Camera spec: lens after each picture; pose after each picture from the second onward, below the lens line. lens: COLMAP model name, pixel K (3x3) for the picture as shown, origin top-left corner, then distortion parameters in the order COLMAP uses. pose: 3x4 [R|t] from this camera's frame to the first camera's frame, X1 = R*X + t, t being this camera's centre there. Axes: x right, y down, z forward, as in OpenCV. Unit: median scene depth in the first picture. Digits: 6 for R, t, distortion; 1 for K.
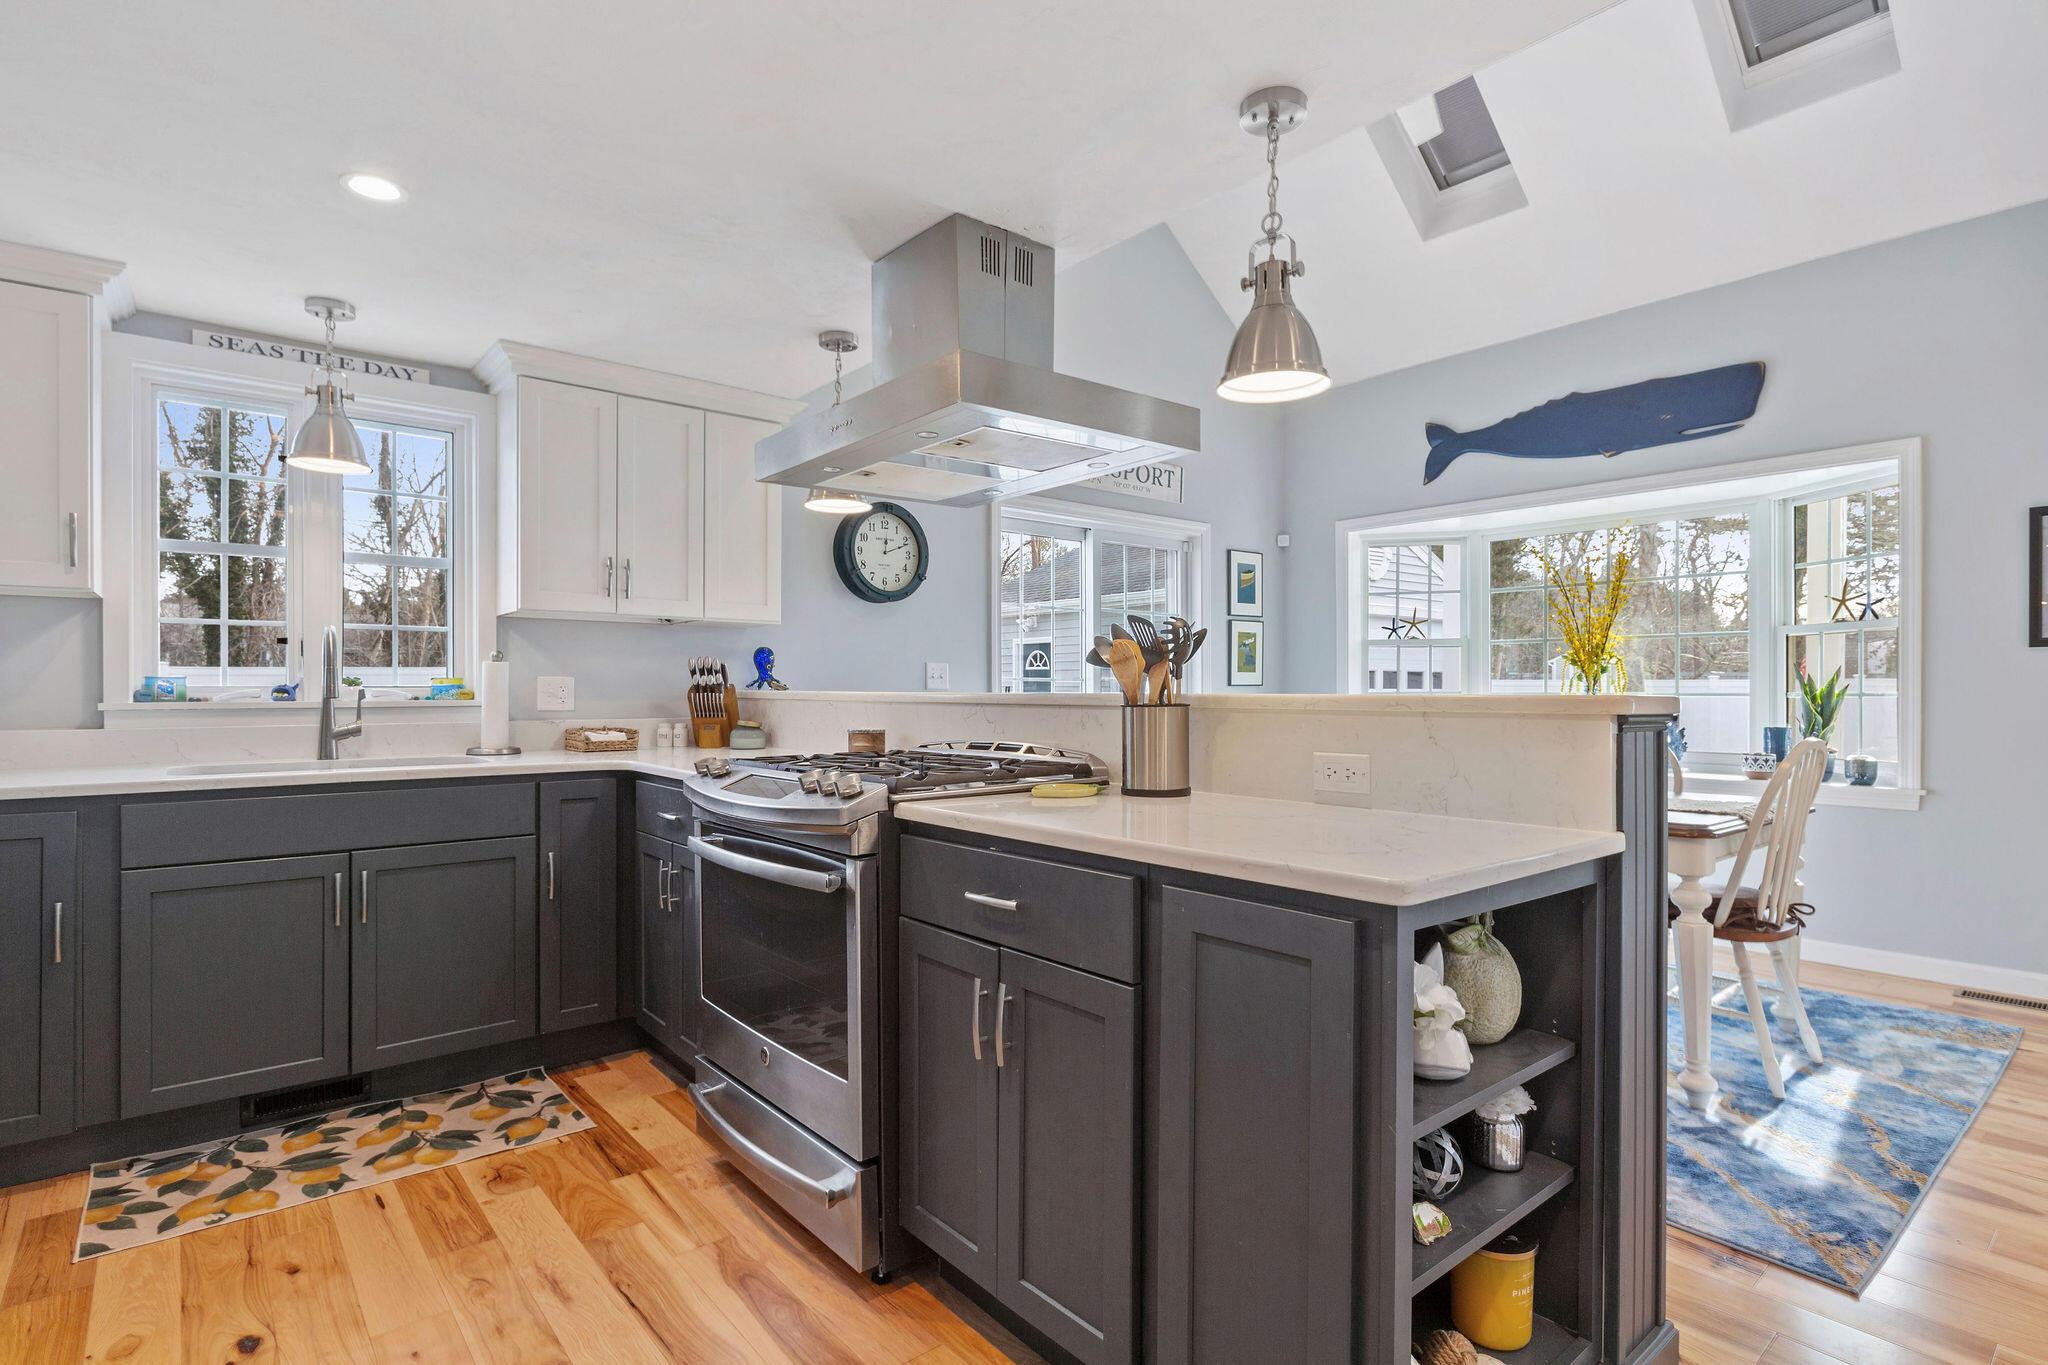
lens RADIAL K [[1004.2, 0, 1001.8], [0, 1004.2, 693.2], [0, 0, 1]] dist [-0.006220, -0.001180]
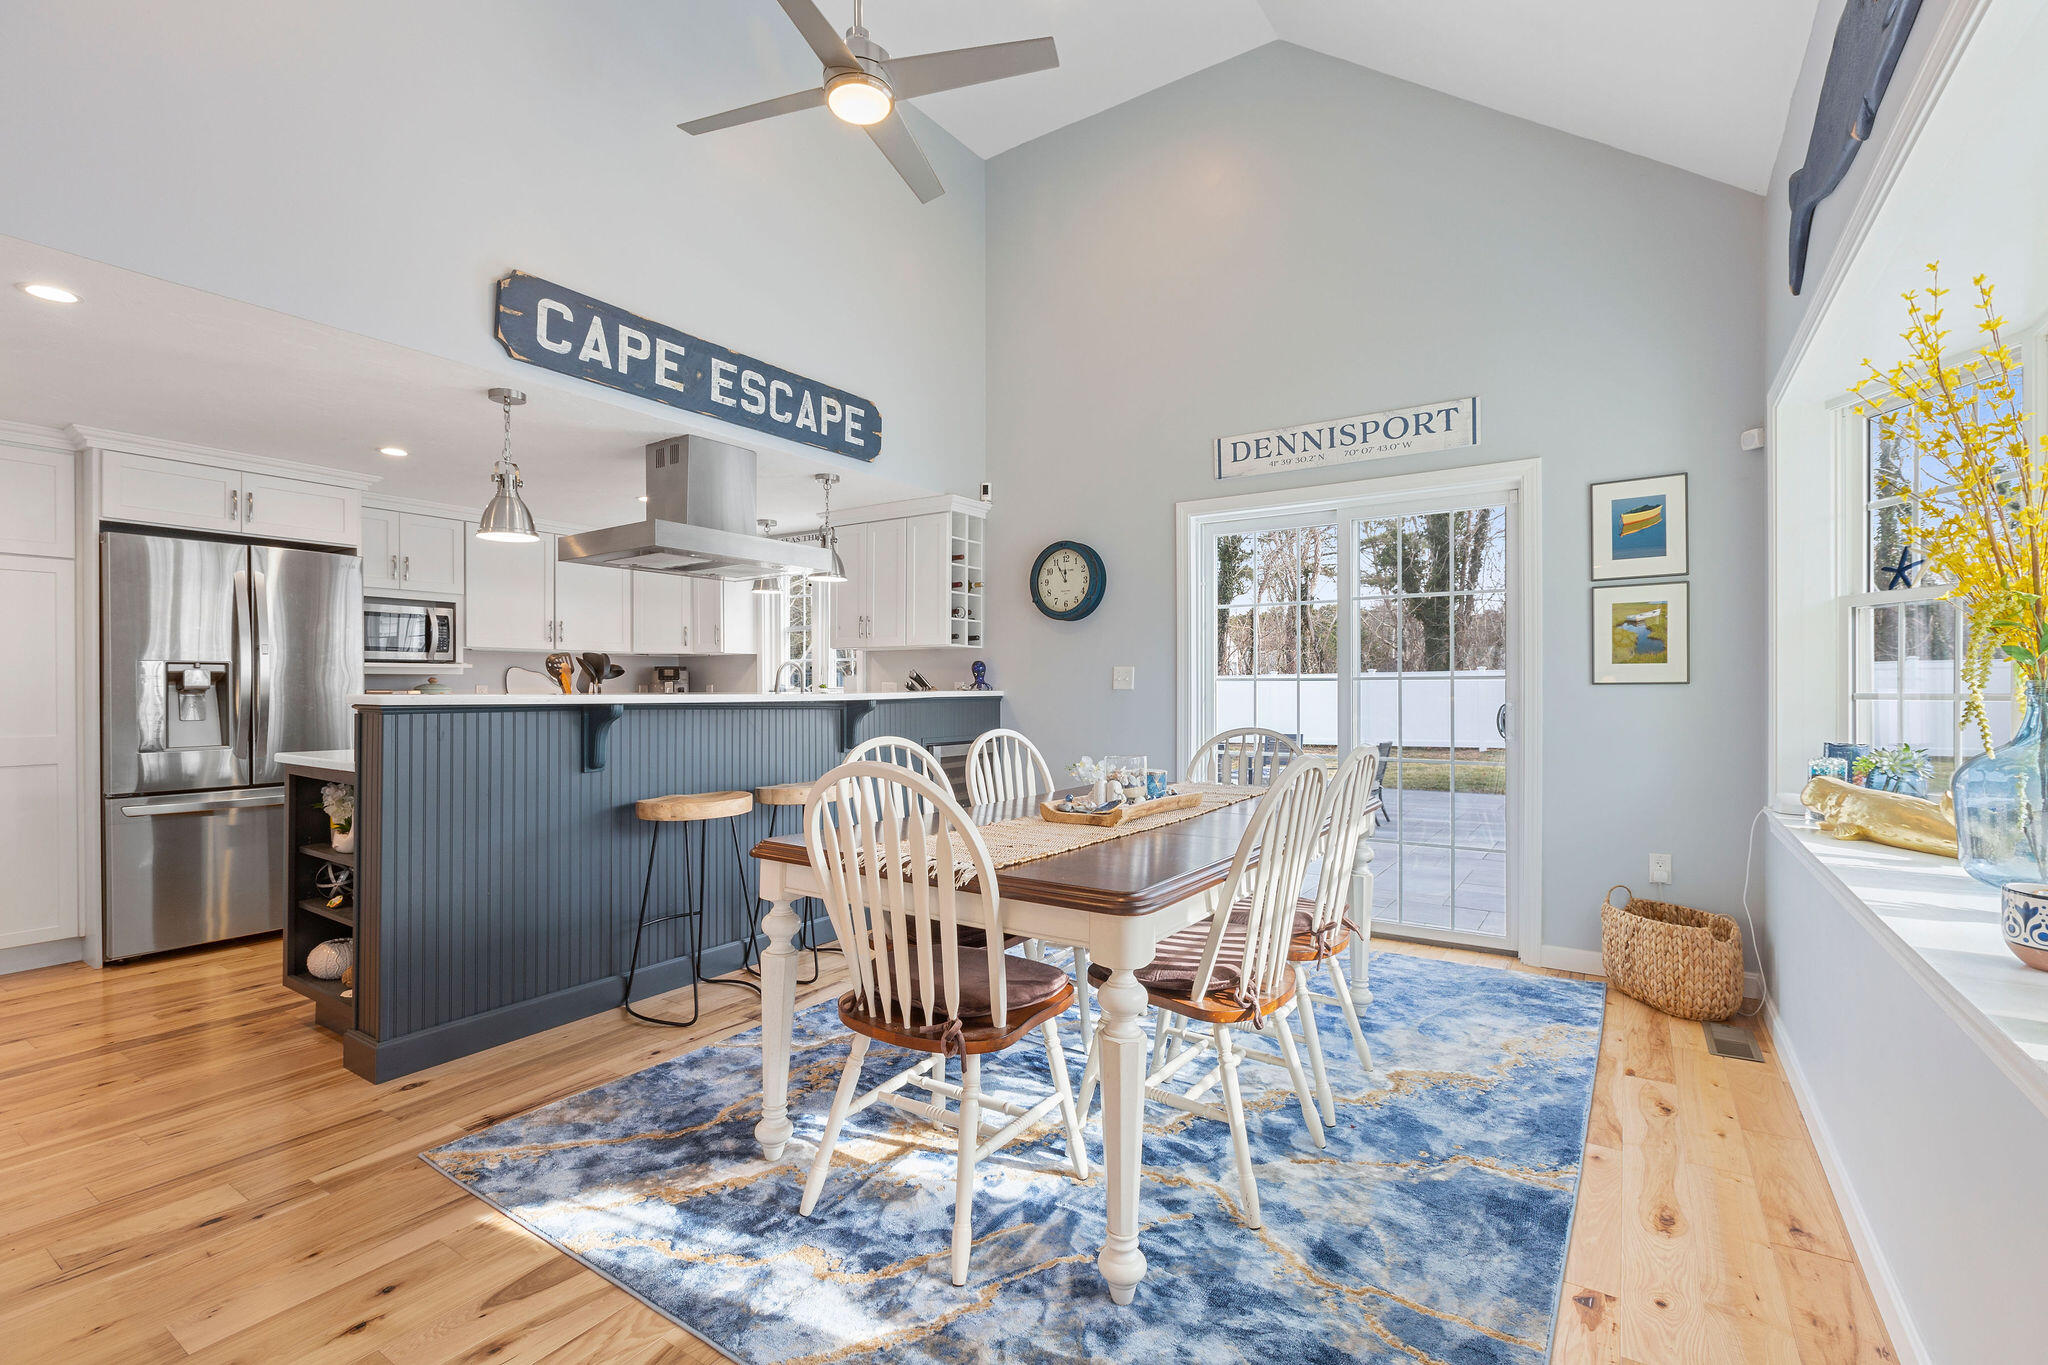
lens RADIAL K [[924.9, 0, 1015.7], [0, 924.9, 684.7], [0, 0, 1]] dist [0.004970, -0.002366]
pose [[0.285539, -0.006139, -0.958347, 1.231898], [-0.004088, 0.999963, -0.007624, -0.001983], [0.958358, 0.006094, 0.285504, 0.775625]]
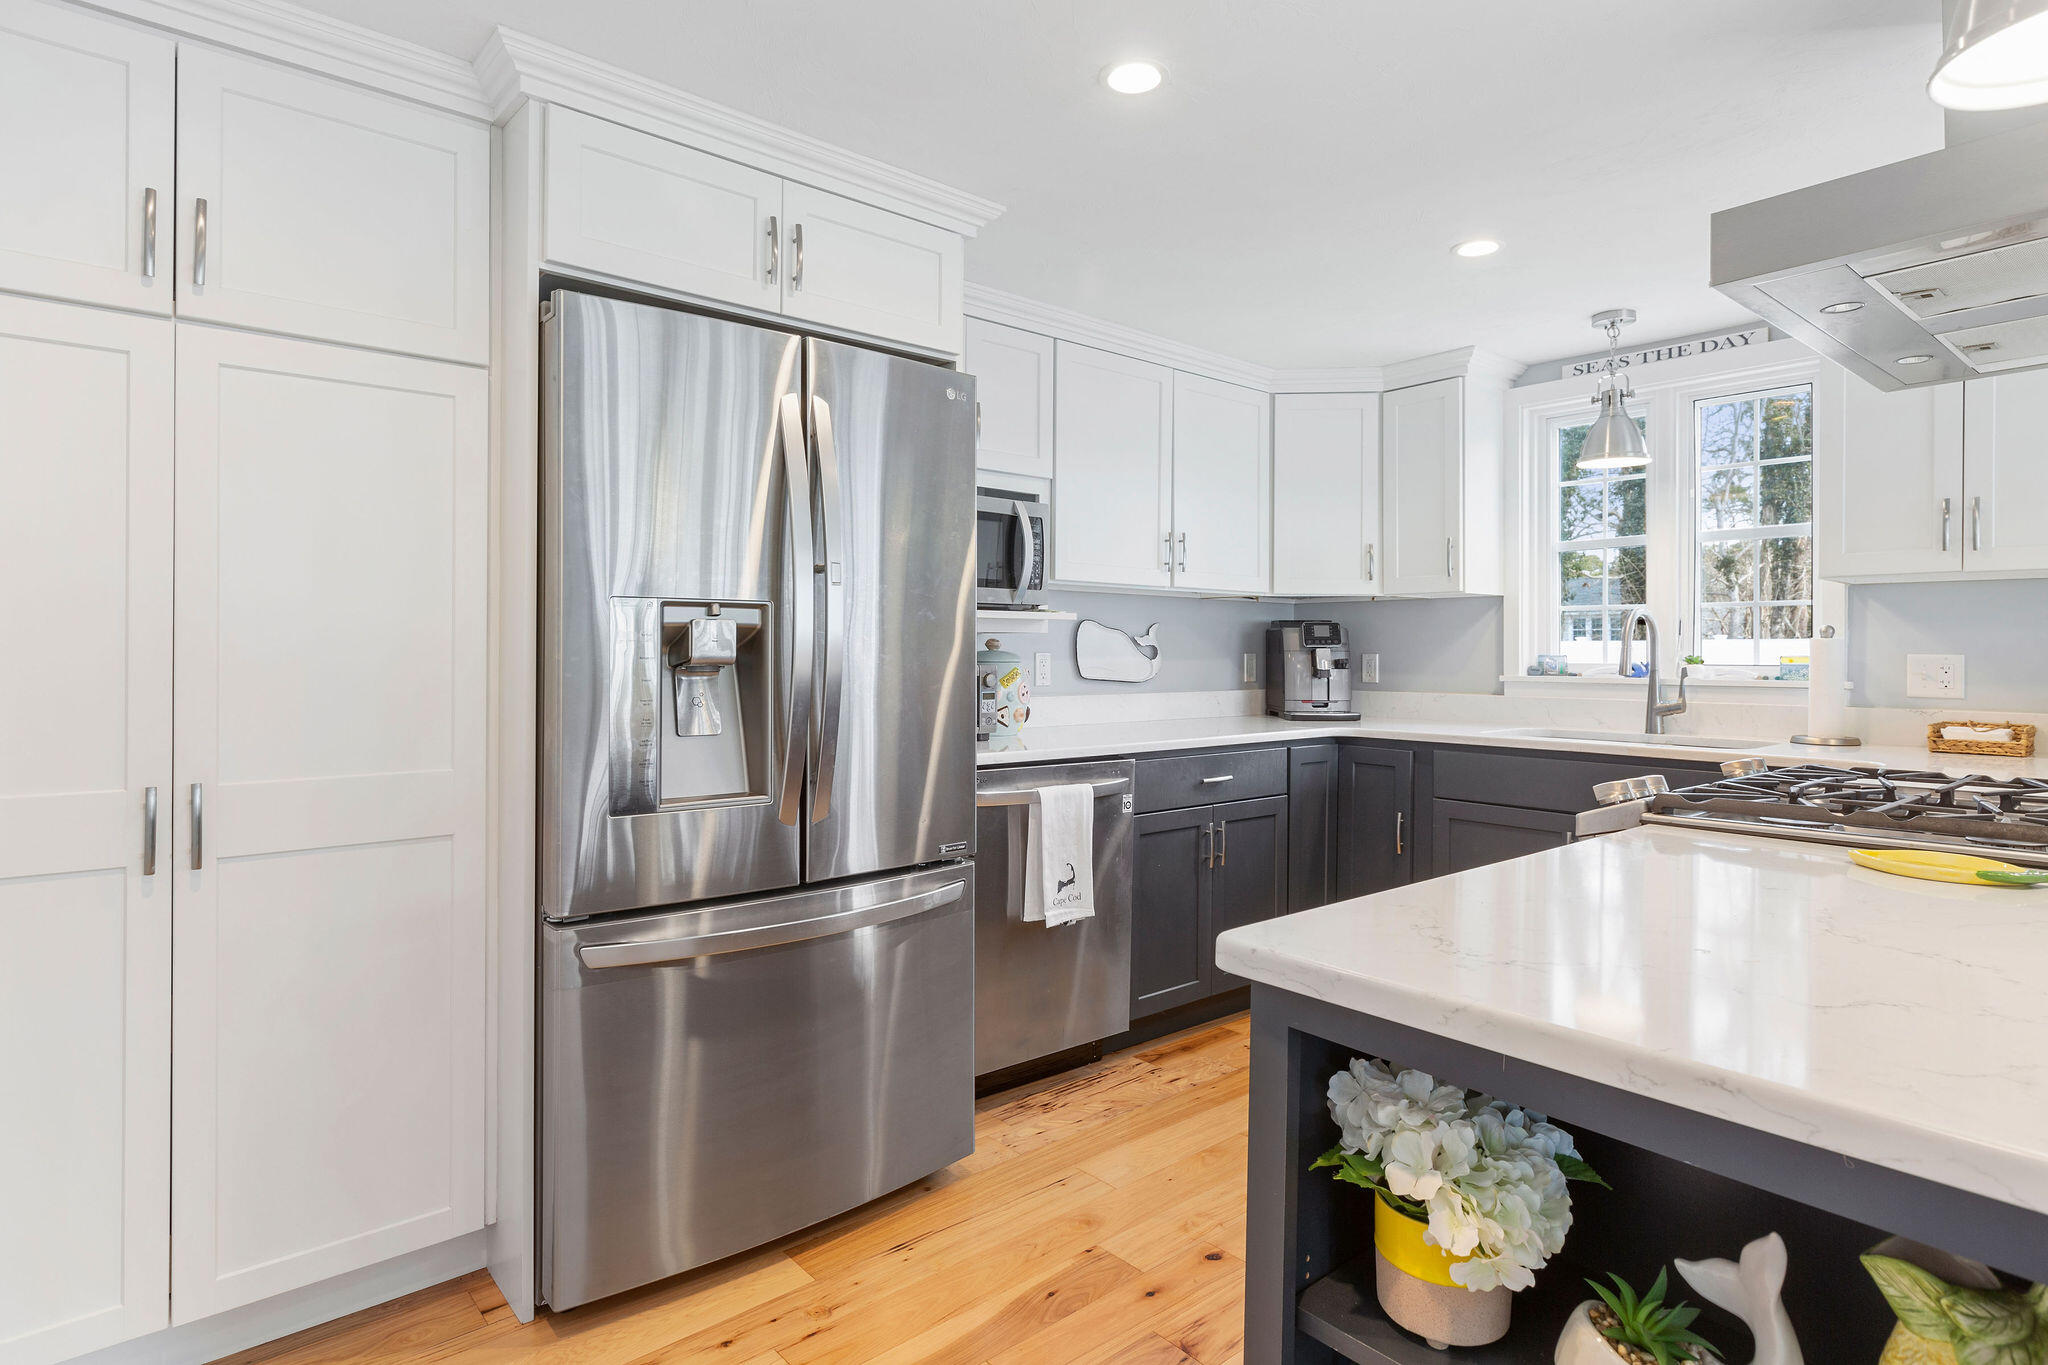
lens RADIAL K [[1079.8, 0, 1015.0], [0, 1079.8, 644.0], [0, 0, 1]] dist [-0.001730, 0.002392]
pose [[0.015848, -0.009935, -0.999825, 0.406248], [-0.011499, 0.999883, -0.010118, -0.007944], [0.999808, 0.011657, 0.015732, 0.274513]]
